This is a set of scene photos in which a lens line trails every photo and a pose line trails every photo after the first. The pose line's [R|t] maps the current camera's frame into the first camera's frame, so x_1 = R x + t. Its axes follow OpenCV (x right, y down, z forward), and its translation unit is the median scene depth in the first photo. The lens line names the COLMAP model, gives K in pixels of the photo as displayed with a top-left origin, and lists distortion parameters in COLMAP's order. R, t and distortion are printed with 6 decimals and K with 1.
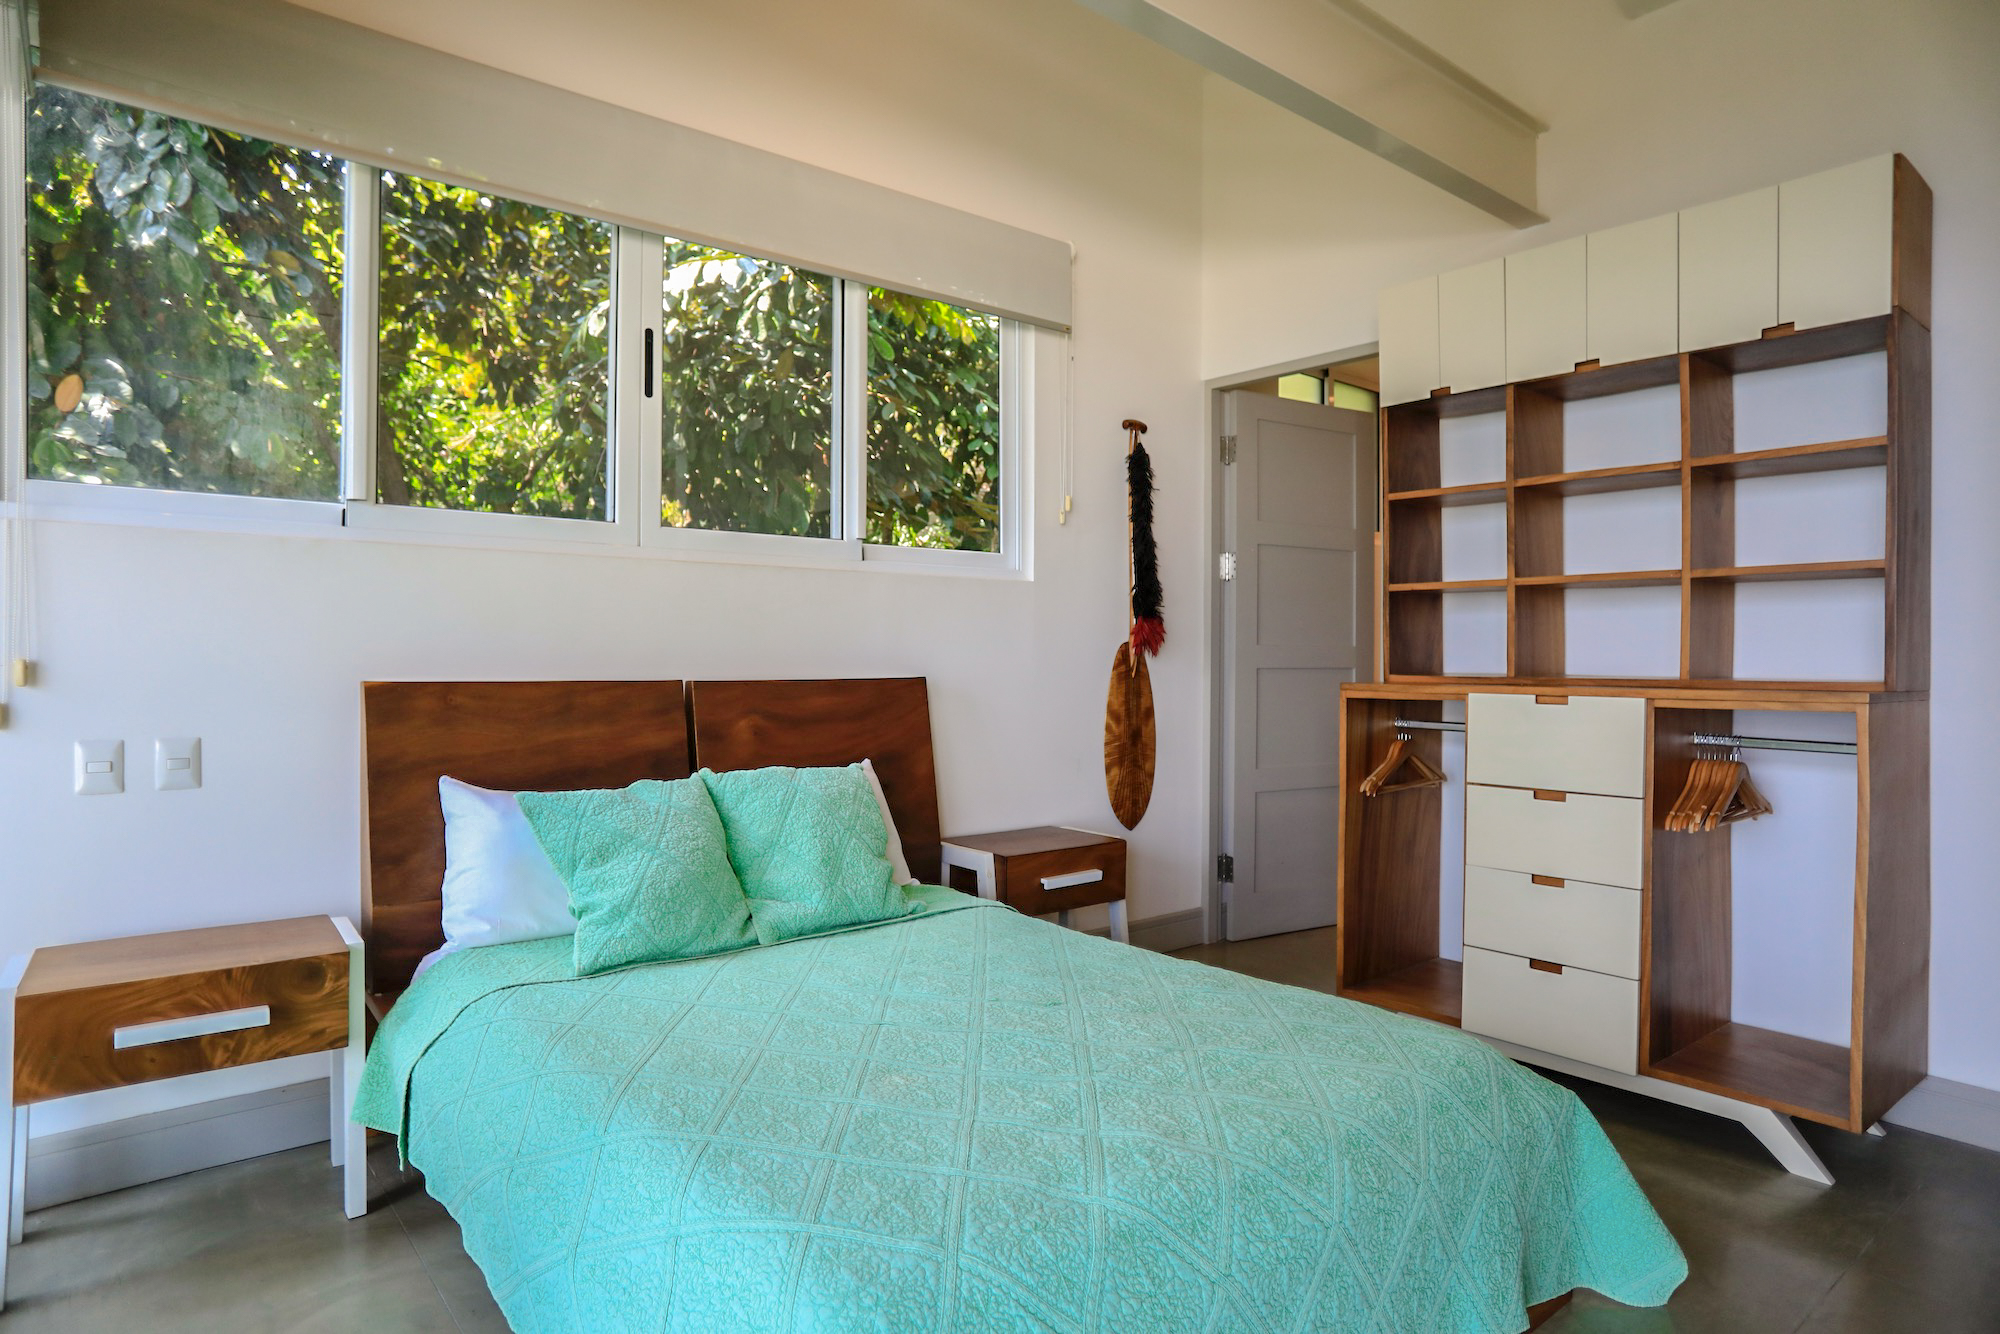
lens RADIAL K [[1142.4, 0, 998.3], [0, 1142.4, 661.7], [0, 0, 1]] dist [-0.070783, 0.051866]
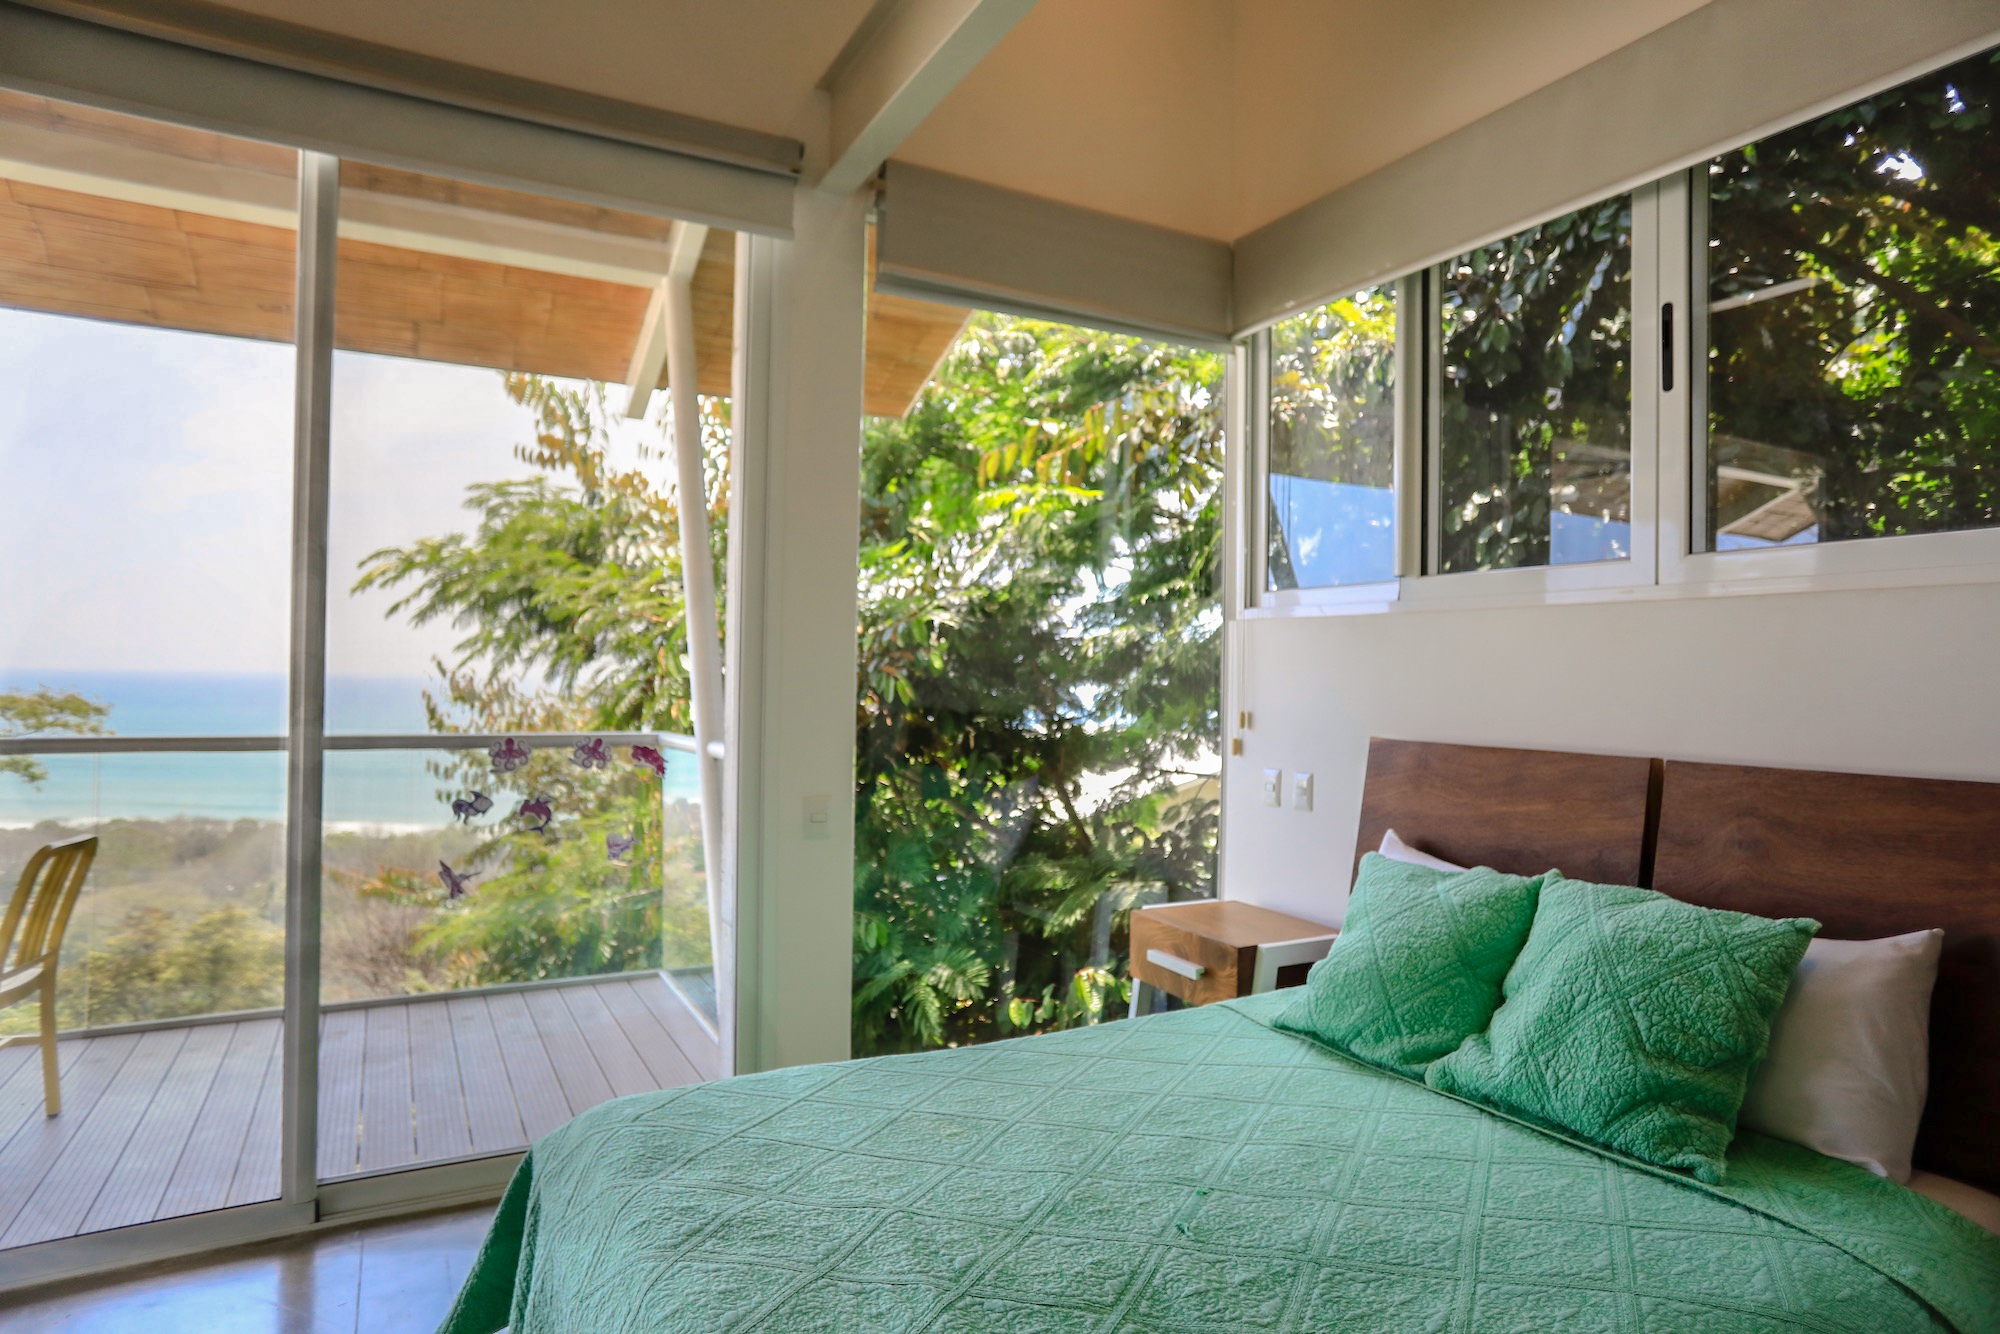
lens RADIAL K [[1142.4, 0, 998.3], [0, 1142.4, 661.7], [0, 0, 1]] dist [-0.070783, 0.051866]
pose [[-0.200219, -0.024249, -0.979451, 0.645483], [-0.014630, 0.999656, -0.021759, -0.028986], [0.979642, 0.009972, -0.200505, 0.858839]]
